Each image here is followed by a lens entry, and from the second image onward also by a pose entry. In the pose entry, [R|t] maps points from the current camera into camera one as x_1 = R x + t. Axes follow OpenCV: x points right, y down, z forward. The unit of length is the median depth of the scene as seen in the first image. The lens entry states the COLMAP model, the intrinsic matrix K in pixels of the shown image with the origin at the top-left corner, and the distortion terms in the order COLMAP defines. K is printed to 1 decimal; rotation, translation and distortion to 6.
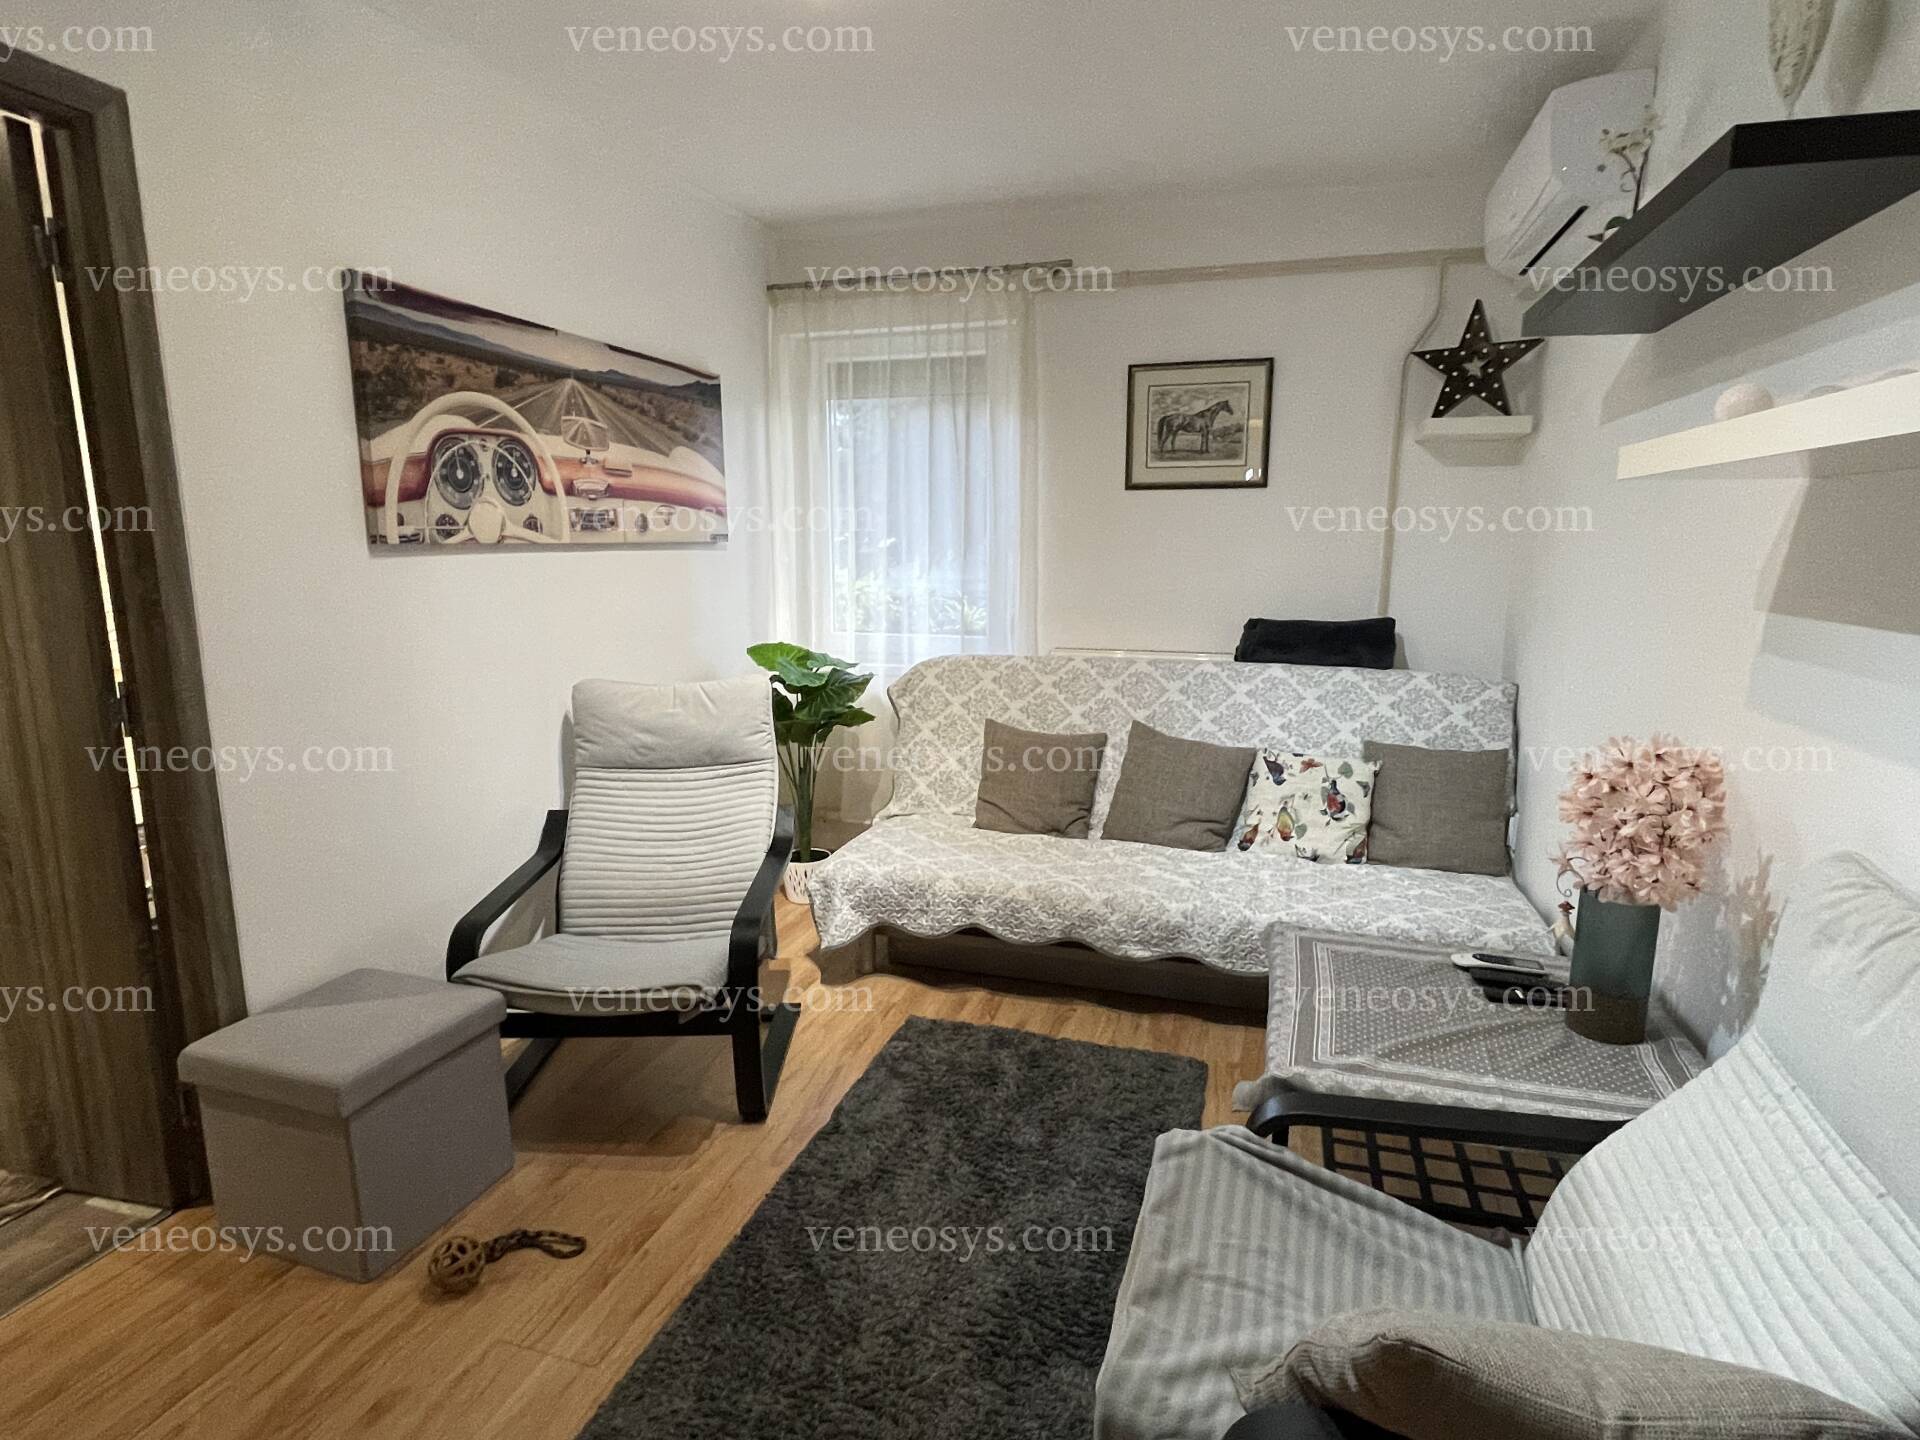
lens RADIAL K [[1032.7, 0, 960.0], [0, 1032.7, 720.0], [0, 0, 1]] dist [0.046778, -0.000976]
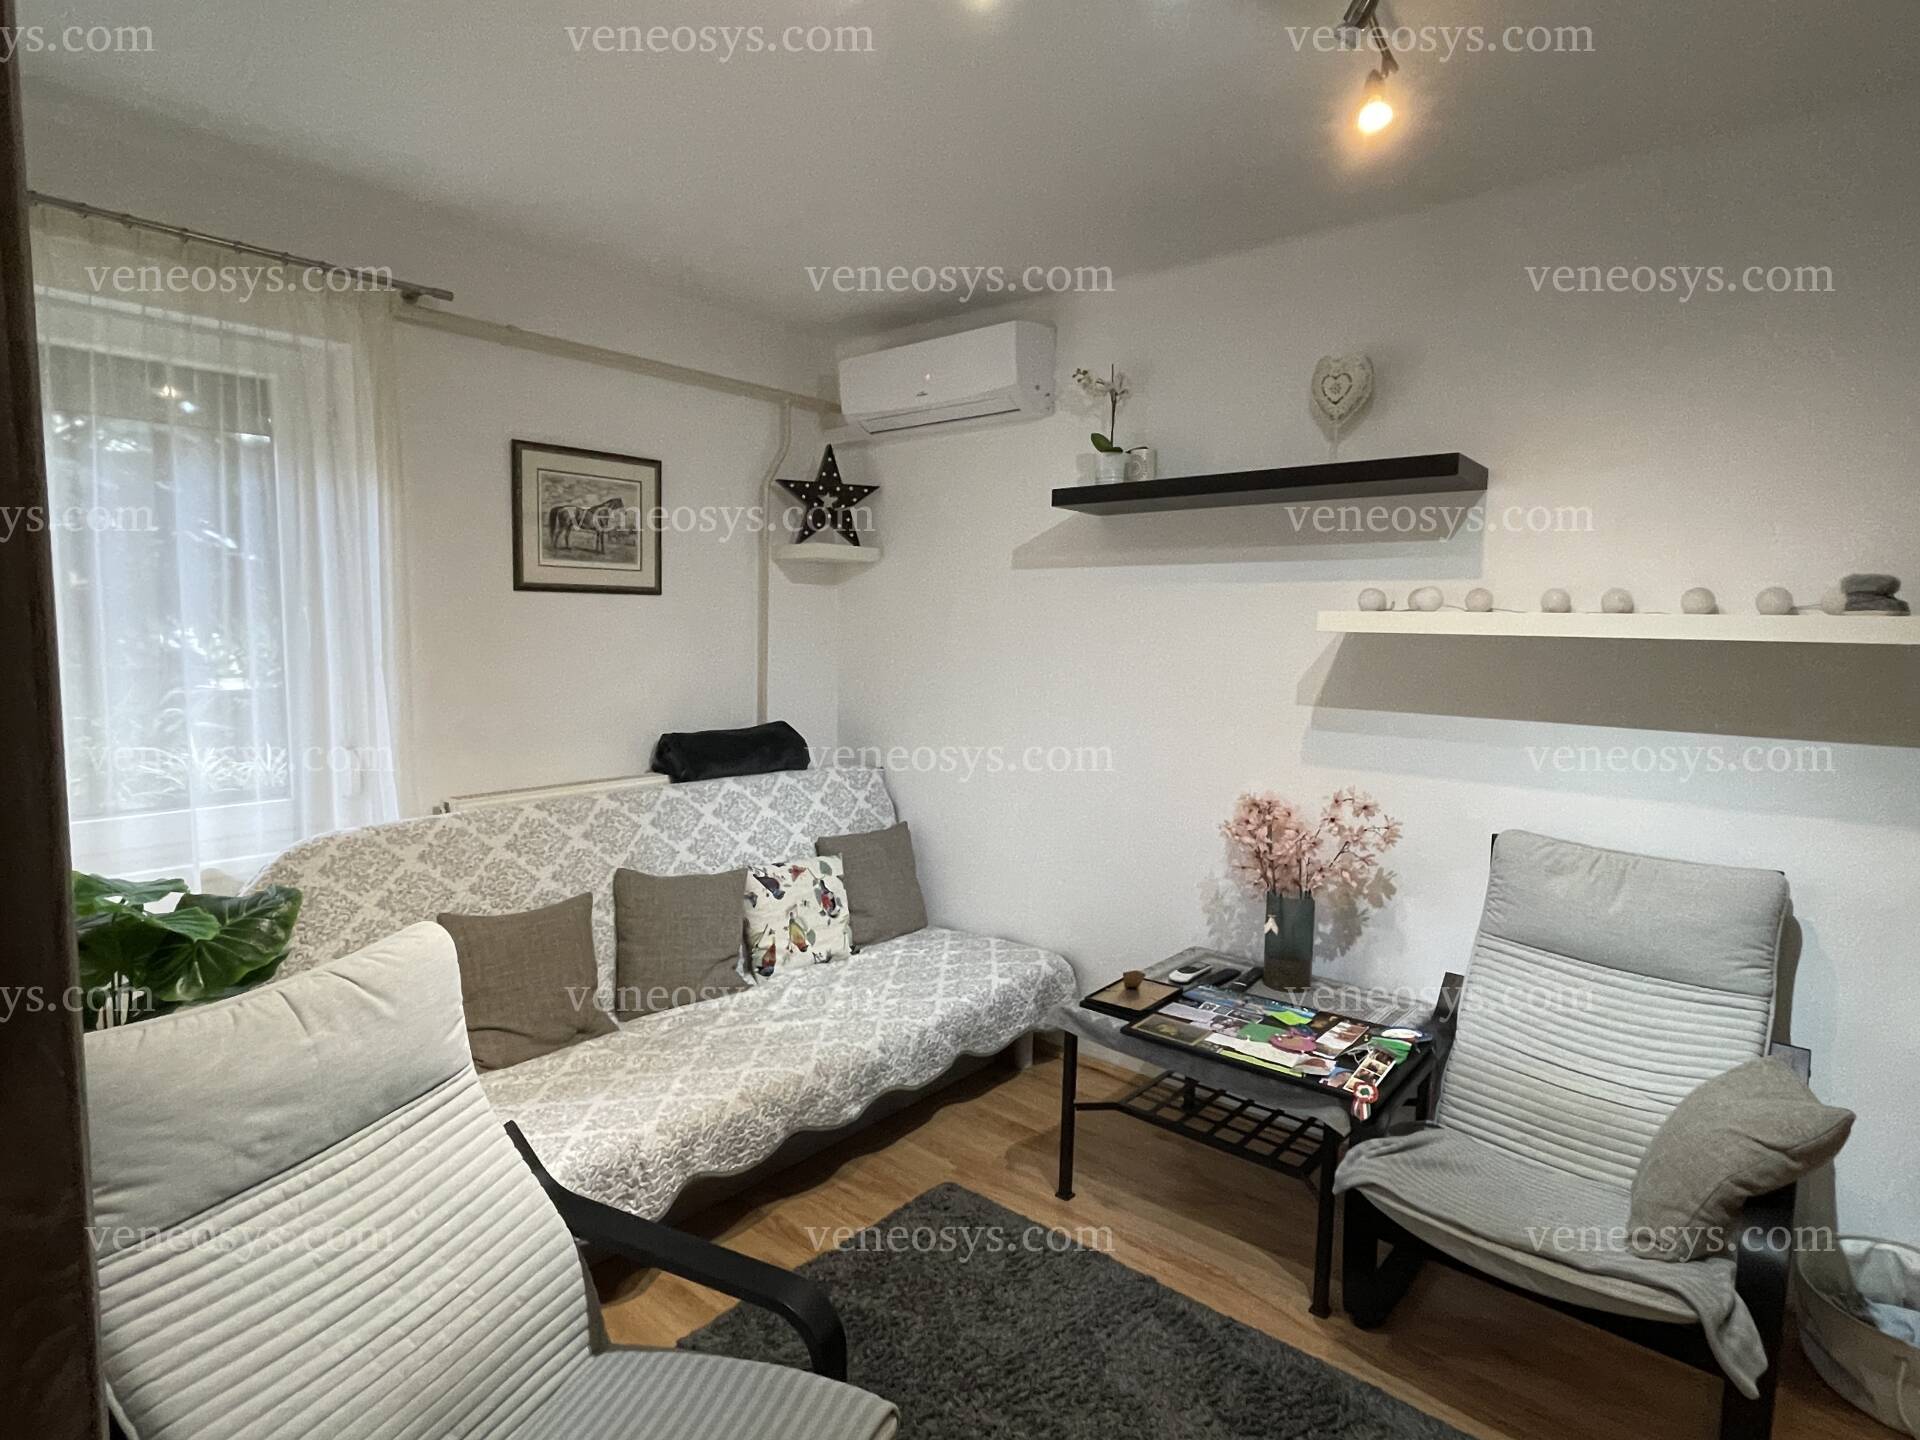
lens RADIAL K [[1032.7, 0, 960.0], [0, 1032.7, 720.0], [0, 0, 1]] dist [0.046778, -0.000976]
pose [[0.413889, -0.089123, 0.905954, -0.483913], [0.149488, 0.988340, 0.028933, -0.105152], [-0.897970, 0.123455, 0.422386, 0.401152]]
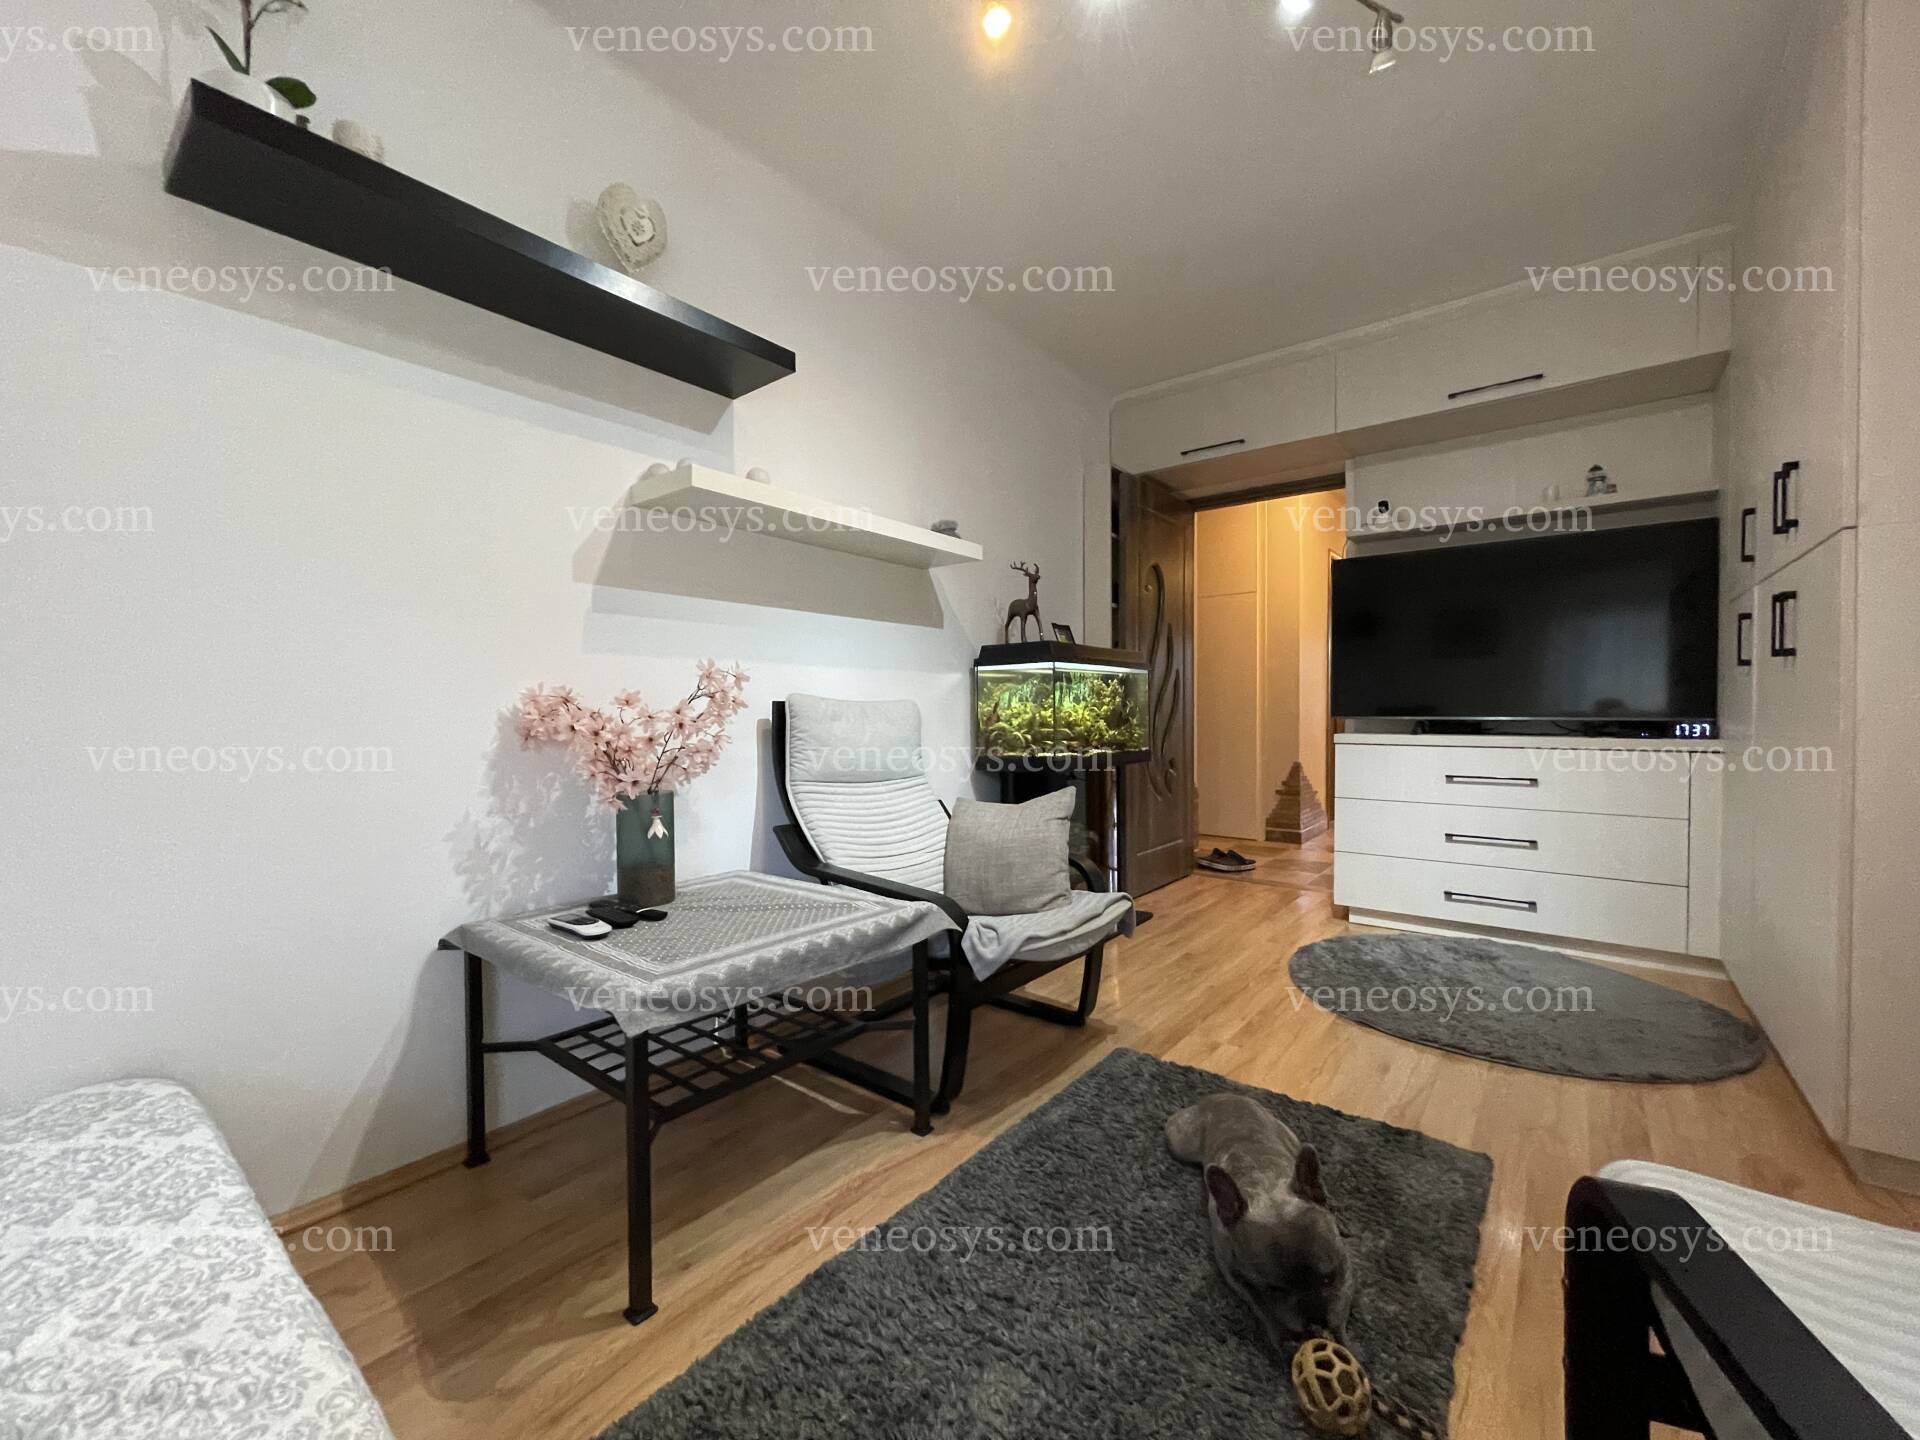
lens RADIAL K [[766.4, 0, 960.0], [0, 766.4, 720.0], [0, 0, 1]] dist [-0.020947, 0.000127]
pose [[-0.927264, -0.017277, 0.374010, -0.048644], [0.056347, 0.981118, 0.185022, -0.041526], [-0.370144, 0.192639, -0.908781, 0.890984]]
